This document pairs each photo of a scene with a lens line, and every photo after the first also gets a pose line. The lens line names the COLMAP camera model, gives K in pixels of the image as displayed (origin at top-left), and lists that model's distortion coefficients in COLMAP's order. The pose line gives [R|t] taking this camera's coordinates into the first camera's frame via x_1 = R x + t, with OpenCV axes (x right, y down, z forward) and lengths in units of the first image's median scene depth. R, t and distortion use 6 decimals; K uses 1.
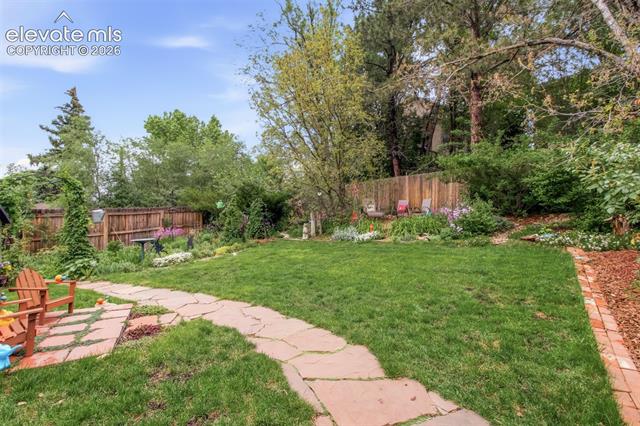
lens RADIAL K [[295.4, 0, 320.0], [0, 295.4, 213.0], [0, 0, 1]] dist [0.000420, -0.000043]
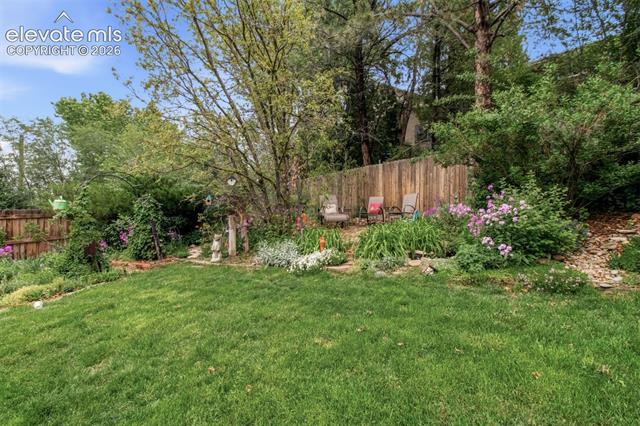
lens RADIAL K [[293.4, 0, 320.0], [0, 293.4, 213.0], [0, 0, 1]] dist [0.034468, -0.000145]
pose [[0.995380, -0.011788, 0.095289, 0.094962], [0.012788, 0.999869, -0.009886, 0.000311], [-0.095160, 0.011059, 0.995401, 0.367656]]
